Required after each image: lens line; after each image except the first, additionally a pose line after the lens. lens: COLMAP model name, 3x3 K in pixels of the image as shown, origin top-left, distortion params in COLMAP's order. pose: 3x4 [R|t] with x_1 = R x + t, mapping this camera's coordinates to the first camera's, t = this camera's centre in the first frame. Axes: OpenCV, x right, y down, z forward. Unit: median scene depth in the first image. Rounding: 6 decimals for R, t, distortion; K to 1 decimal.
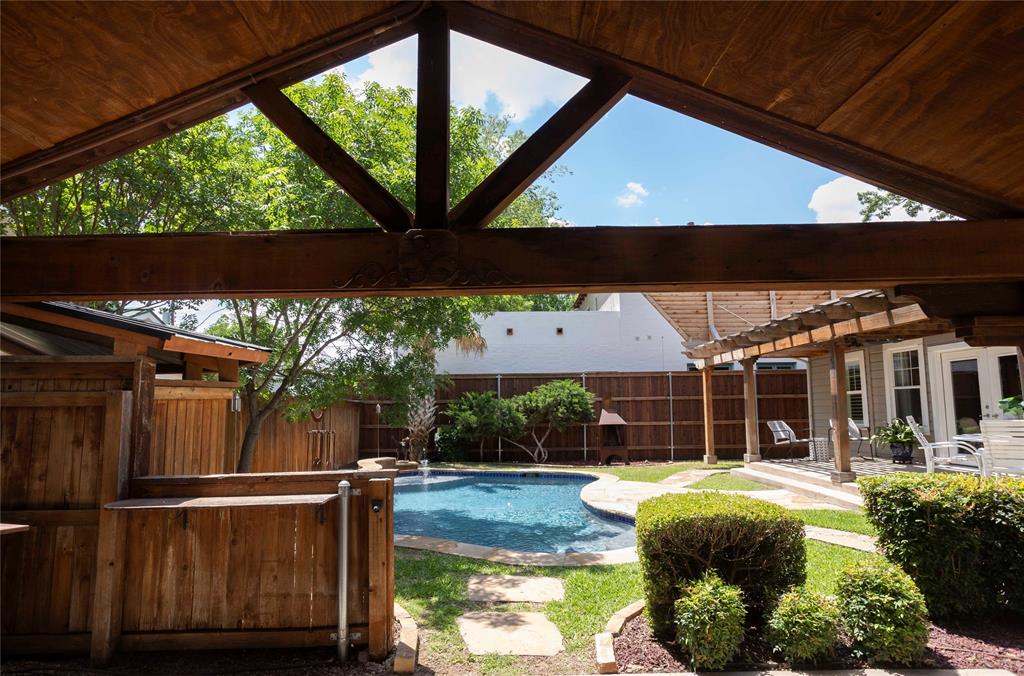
lens RADIAL K [[524.3, 0, 505.7], [0, 524.3, 351.5], [0, 0, 1]] dist [-0.041052, 0.012778]
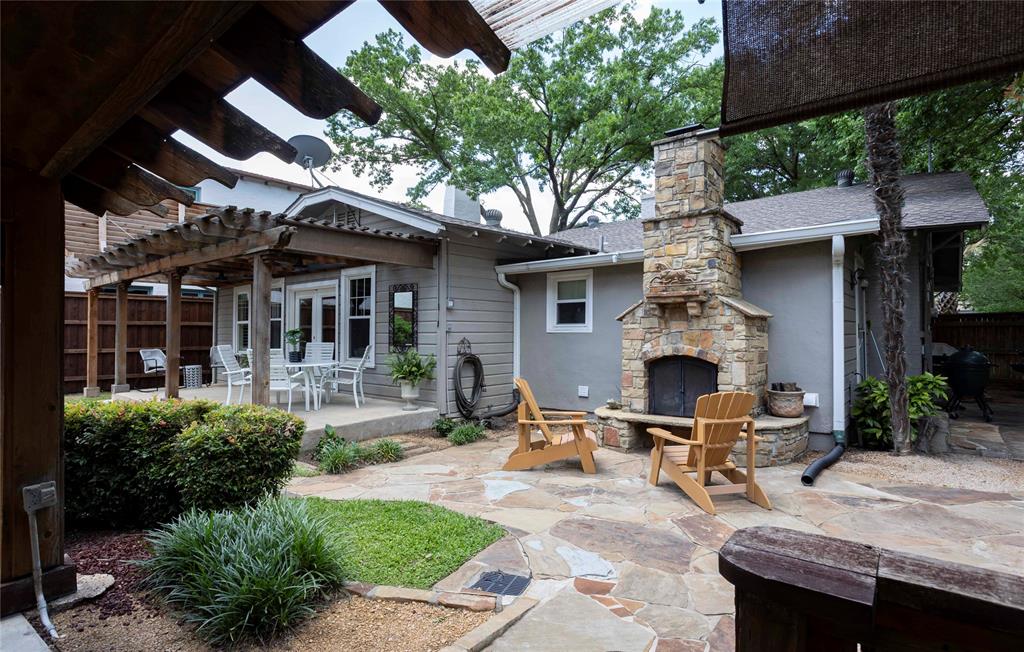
lens RADIAL K [[515.4, 0, 503.5], [0, 515.4, 319.3], [0, 0, 1]] dist [-0.038682, 0.011580]
pose [[0.639354, 0.028156, 0.768397, 0.190730], [-0.091314, 0.995038, 0.039518, -0.018198], [-0.763471, -0.095432, 0.638752, -0.101118]]
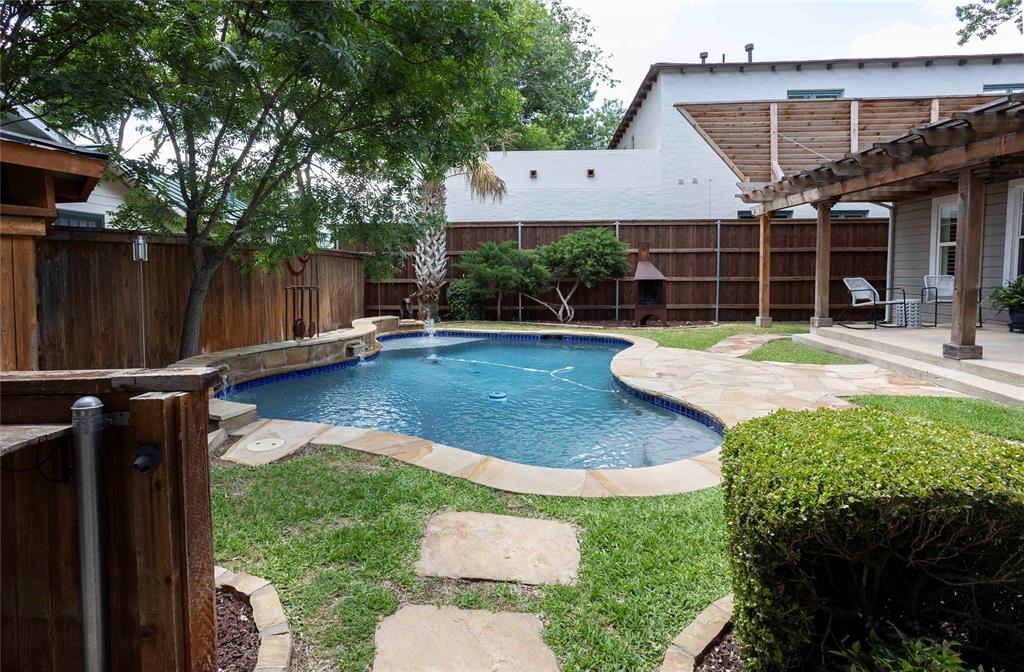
lens RADIAL K [[524.3, 0, 510.8], [0, 524.3, 296.2], [0, 0, 1]] dist [-0.041052, 0.012778]
pose [[0.998759, 0.007240, -0.049267, 0.020064], [0.001221, 0.985514, 0.169588, 0.022078], [0.049781, -0.169438, 0.984283, 0.151463]]
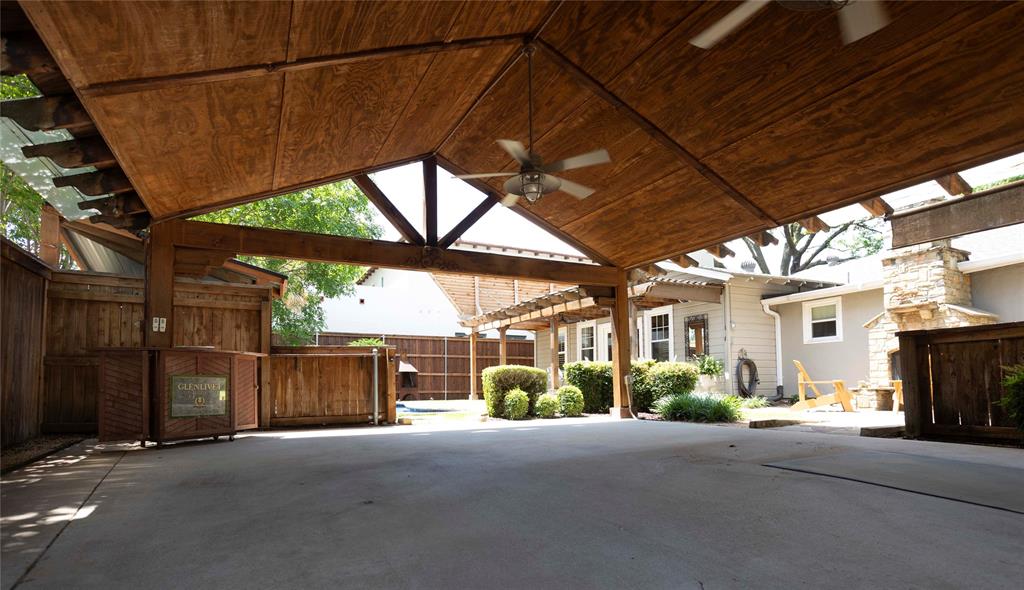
lens RADIAL K [[508.7, 0, 490.9], [0, 508.7, 356.9], [0, 0, 1]] dist [-0.014991, 0.002774]
pose [[0.894351, 0.029904, 0.446365, -0.216359], [-0.051954, 0.997955, 0.037240, 0.043738], [-0.444339, -0.056496, 0.894076, -0.309101]]
